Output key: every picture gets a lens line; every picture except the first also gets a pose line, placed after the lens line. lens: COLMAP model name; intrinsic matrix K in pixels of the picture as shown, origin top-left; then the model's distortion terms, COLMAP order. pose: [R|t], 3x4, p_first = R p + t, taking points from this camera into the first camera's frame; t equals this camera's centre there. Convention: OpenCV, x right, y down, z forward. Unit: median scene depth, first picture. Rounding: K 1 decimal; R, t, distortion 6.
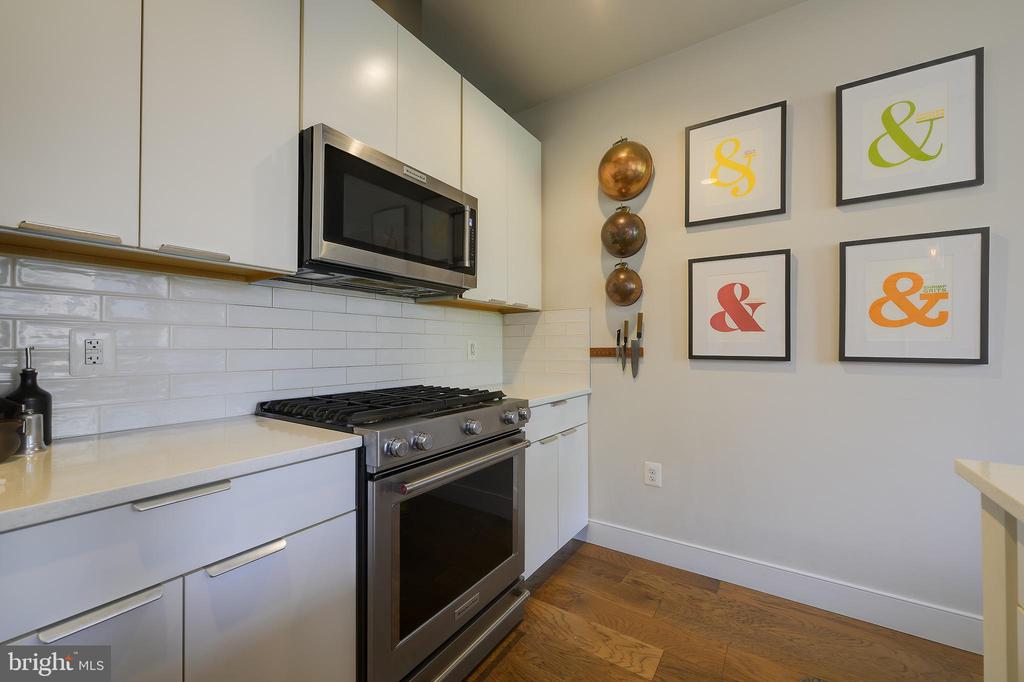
lens RADIAL K [[408.4, 0, 511.9], [0, 408.4, 341.8], [0, 0, 1]] dist [-0.000594, 0.000207]
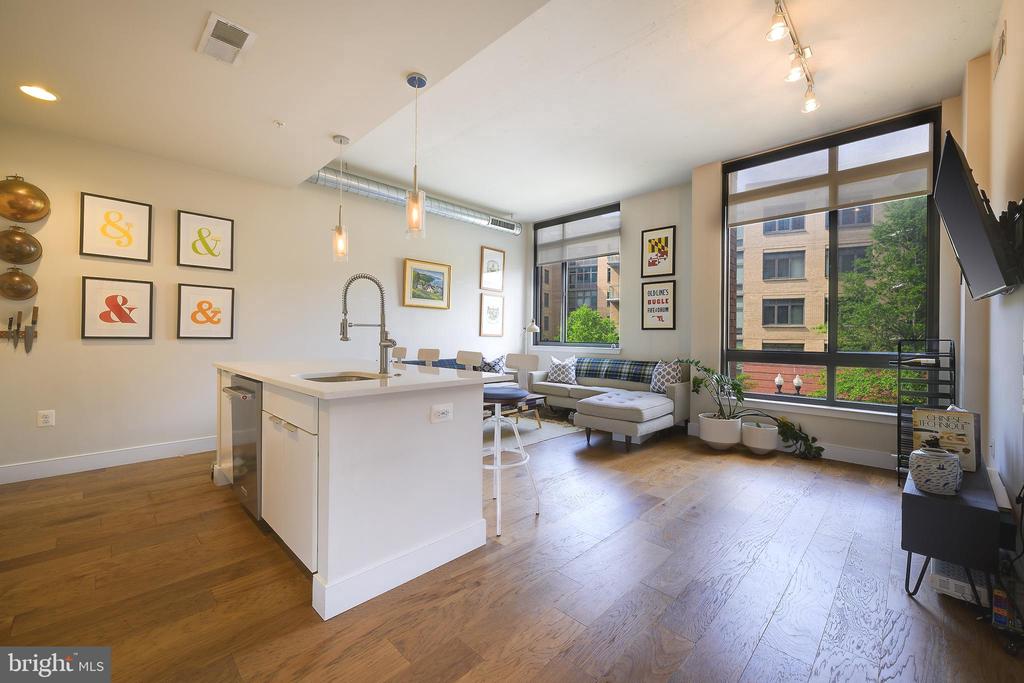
lens RADIAL K [[408.4, 0, 512.0], [0, 408.4, 336.7], [0, 0, 1]] dist [-0.000594, 0.000207]
pose [[0.186396, 0.003227, 0.982469, -0.864060], [-0.015548, 0.999879, -0.000335, 0.009226], [-0.982352, -0.015213, 0.186424, -0.996243]]
